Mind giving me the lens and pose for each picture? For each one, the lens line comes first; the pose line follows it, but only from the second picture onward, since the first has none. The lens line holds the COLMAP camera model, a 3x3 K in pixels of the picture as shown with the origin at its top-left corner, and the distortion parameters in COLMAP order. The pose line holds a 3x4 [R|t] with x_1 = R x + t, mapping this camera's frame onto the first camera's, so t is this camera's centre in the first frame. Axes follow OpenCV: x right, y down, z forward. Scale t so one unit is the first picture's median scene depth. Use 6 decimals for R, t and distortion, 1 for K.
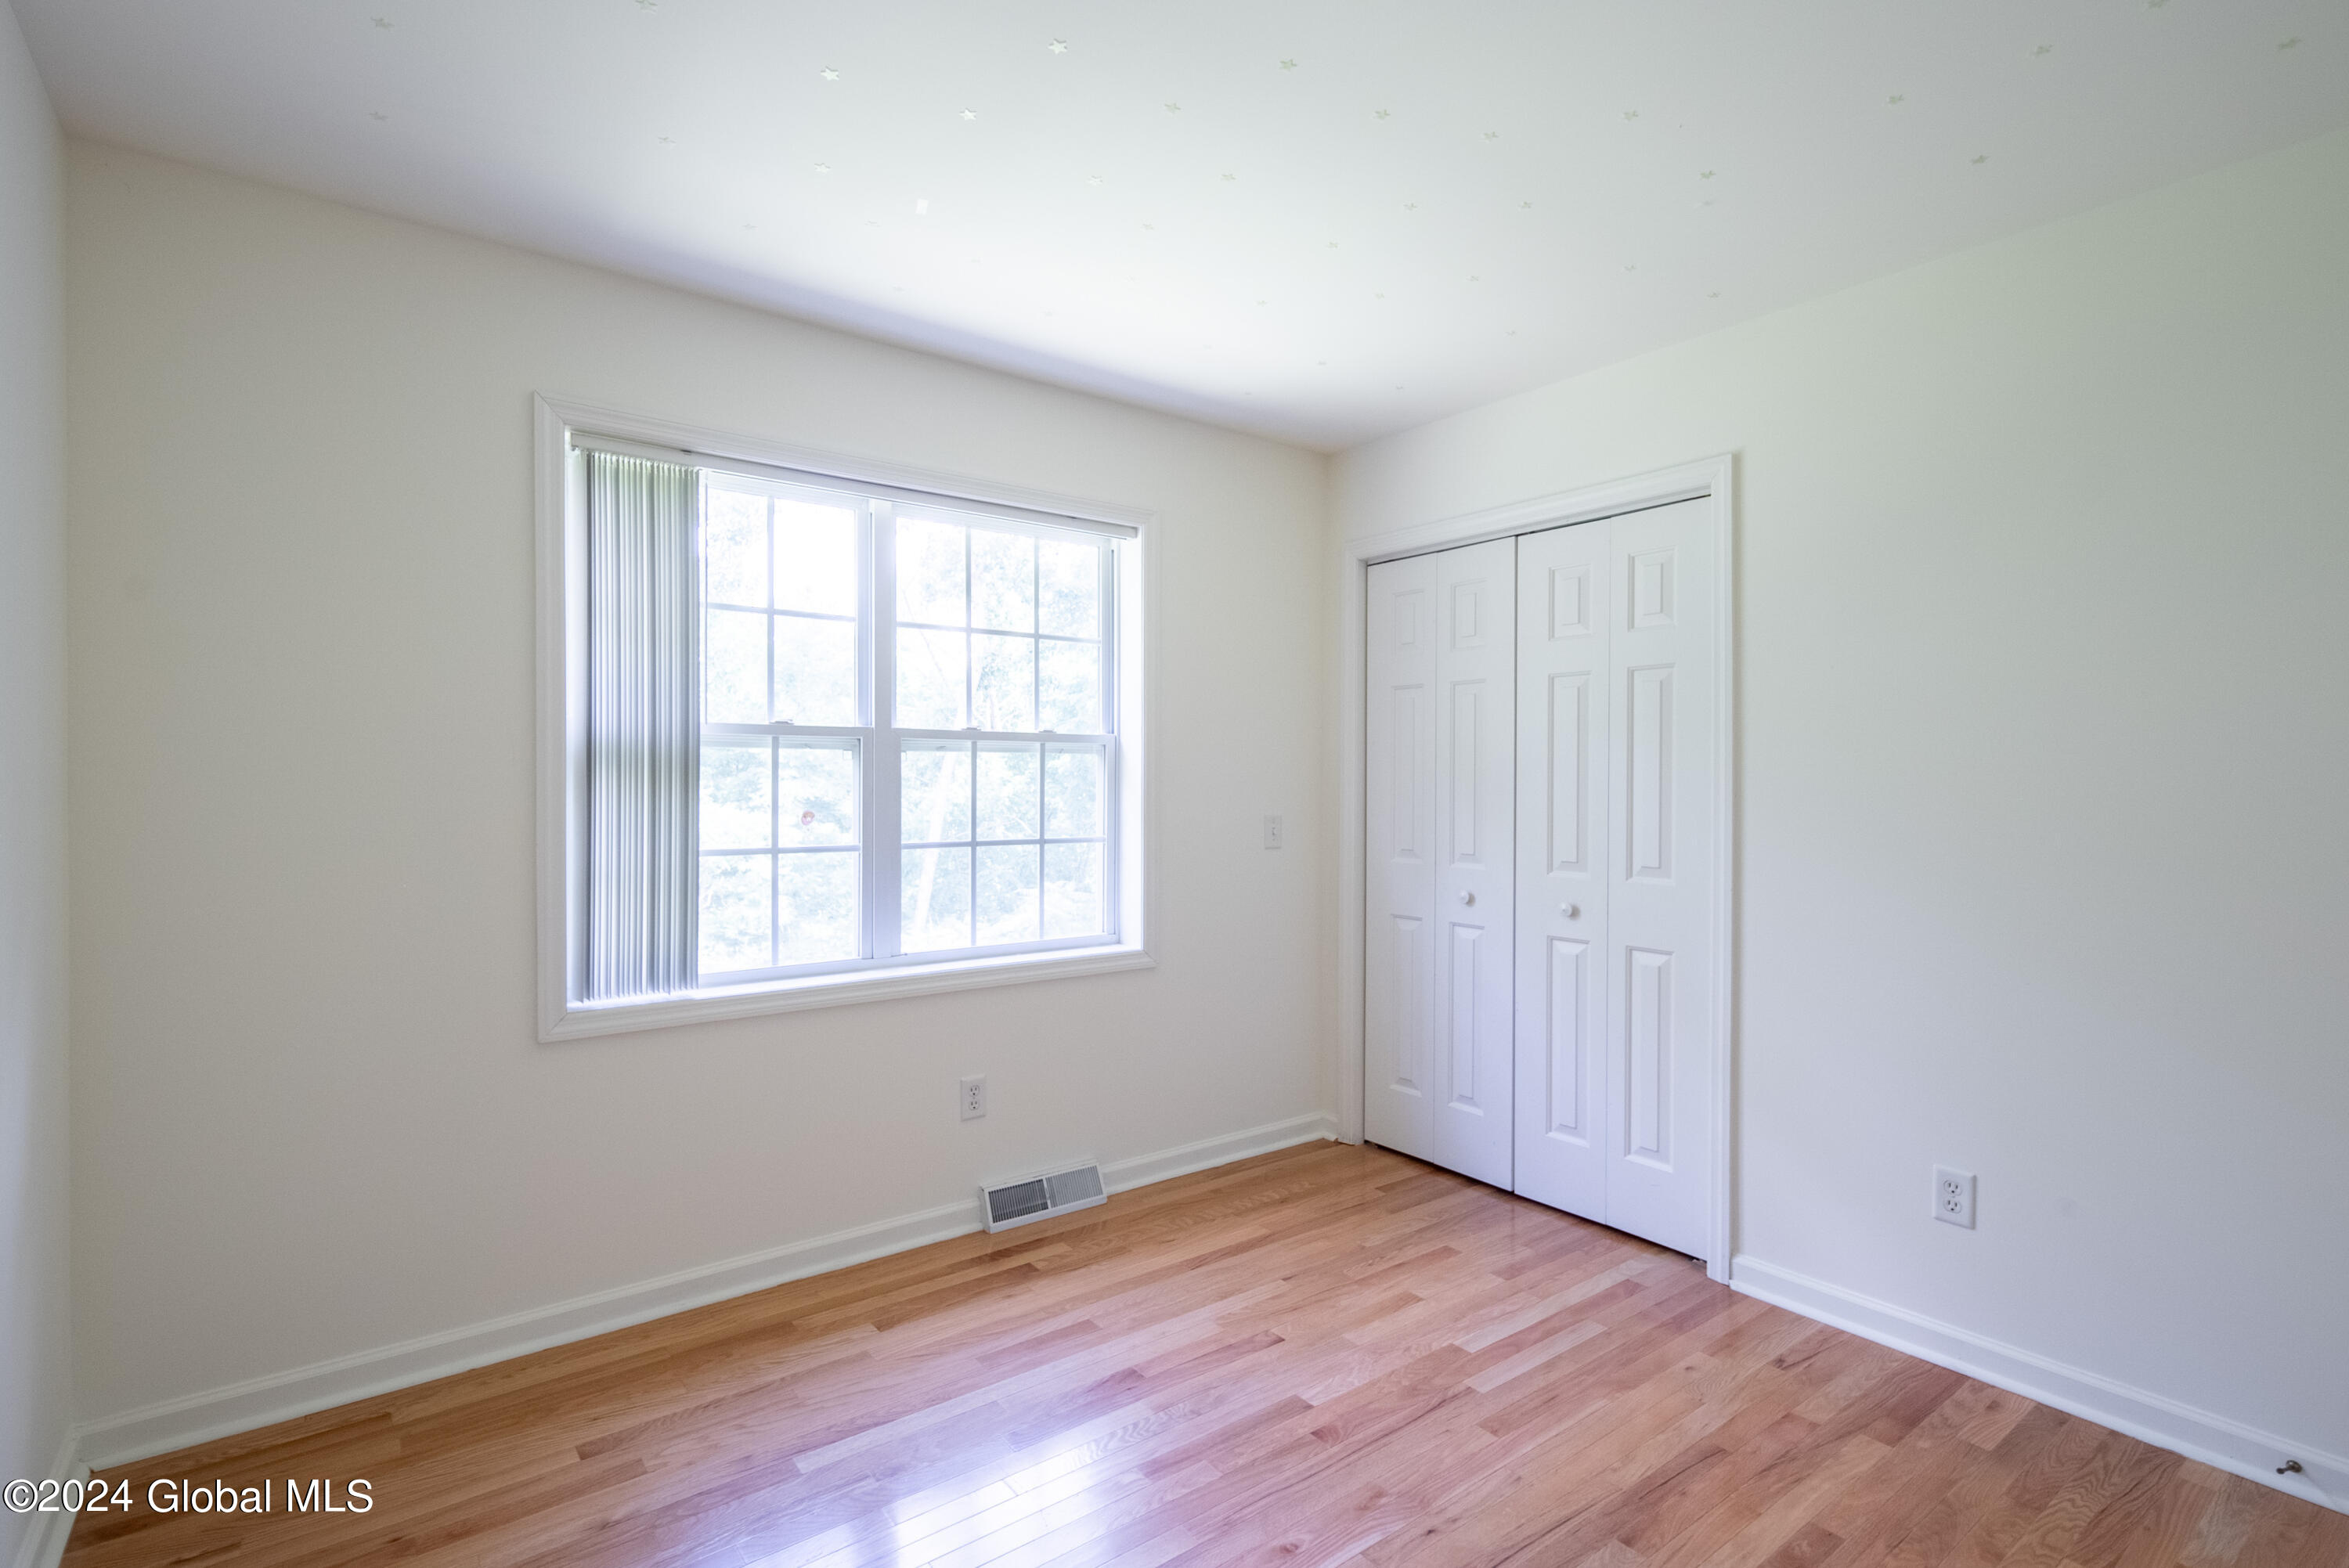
lens RADIAL K [[1084.6, 0, 1207.5], [0, 1084.6, 780.4], [0, 0, 1]] dist [0.001759, -0.001268]
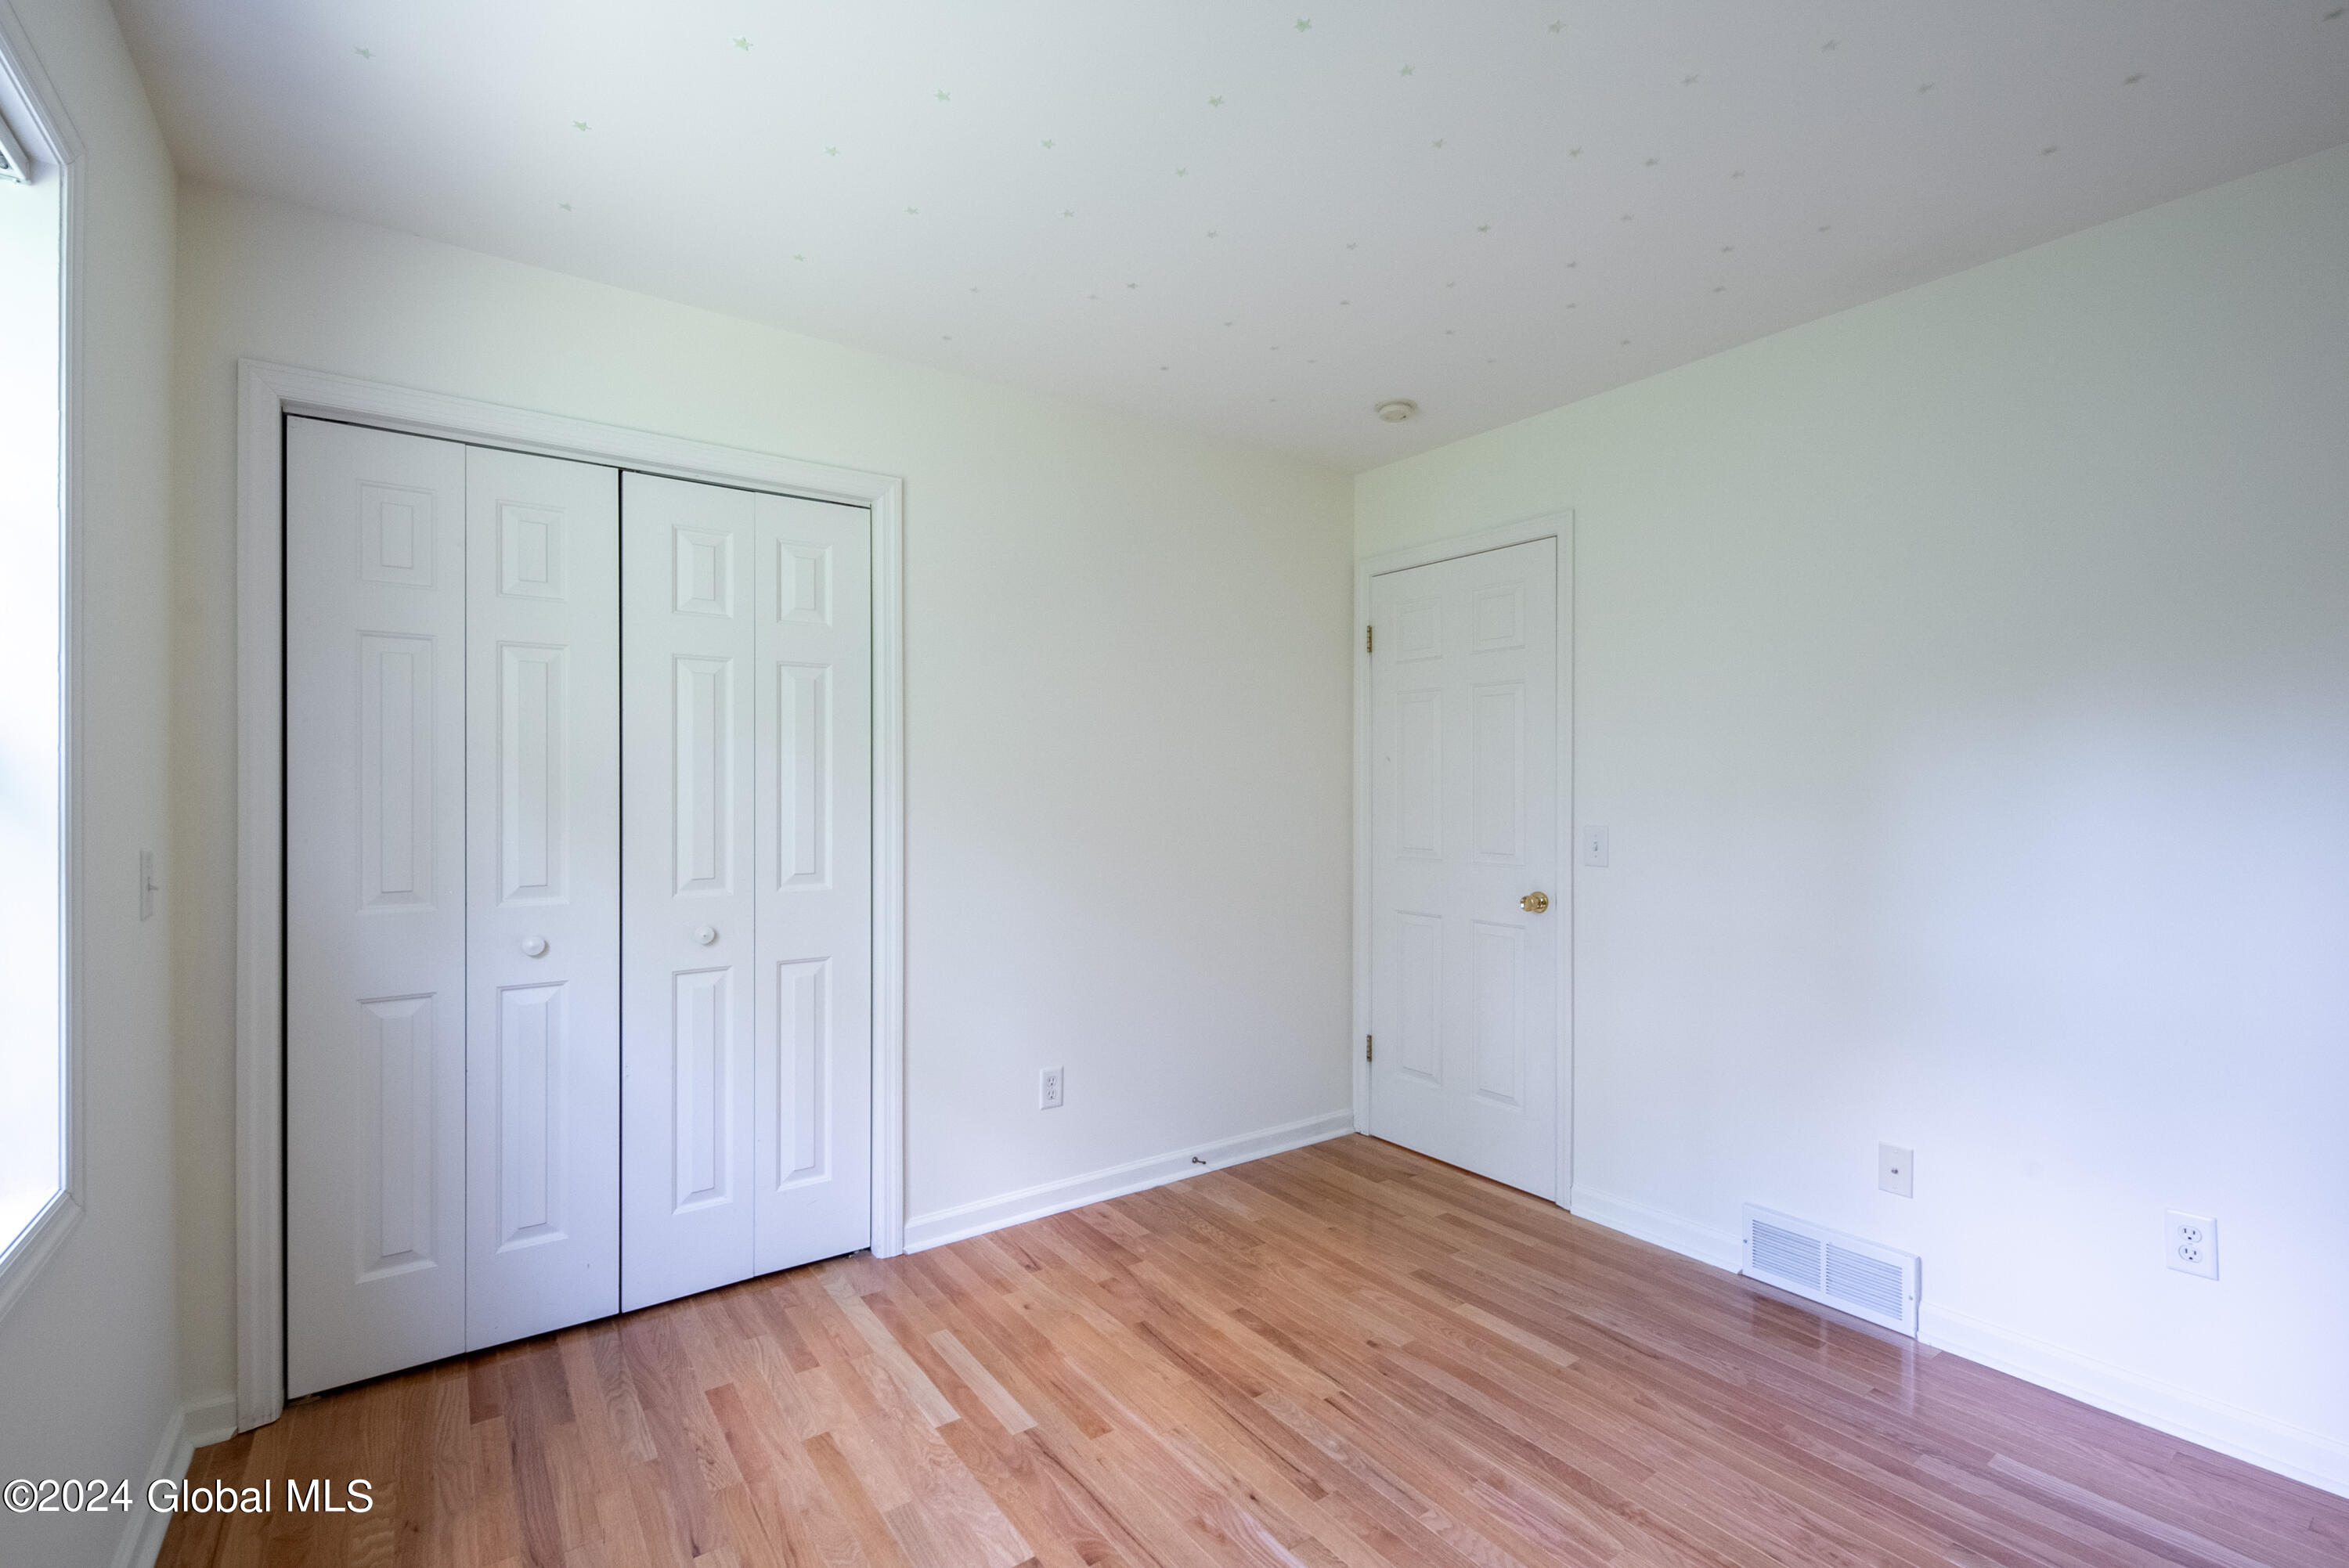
lens RADIAL K [[1084.6, 0, 1111.7], [0, 1084.6, 785.0], [0, 0, 1]] dist [0.001759, -0.001268]
pose [[0.044412, -0.001846, 0.999012, -0.588358], [-0.000833, 0.999998, 0.001885, -0.000215], [-0.999013, -0.000915, 0.044410, 0.755585]]
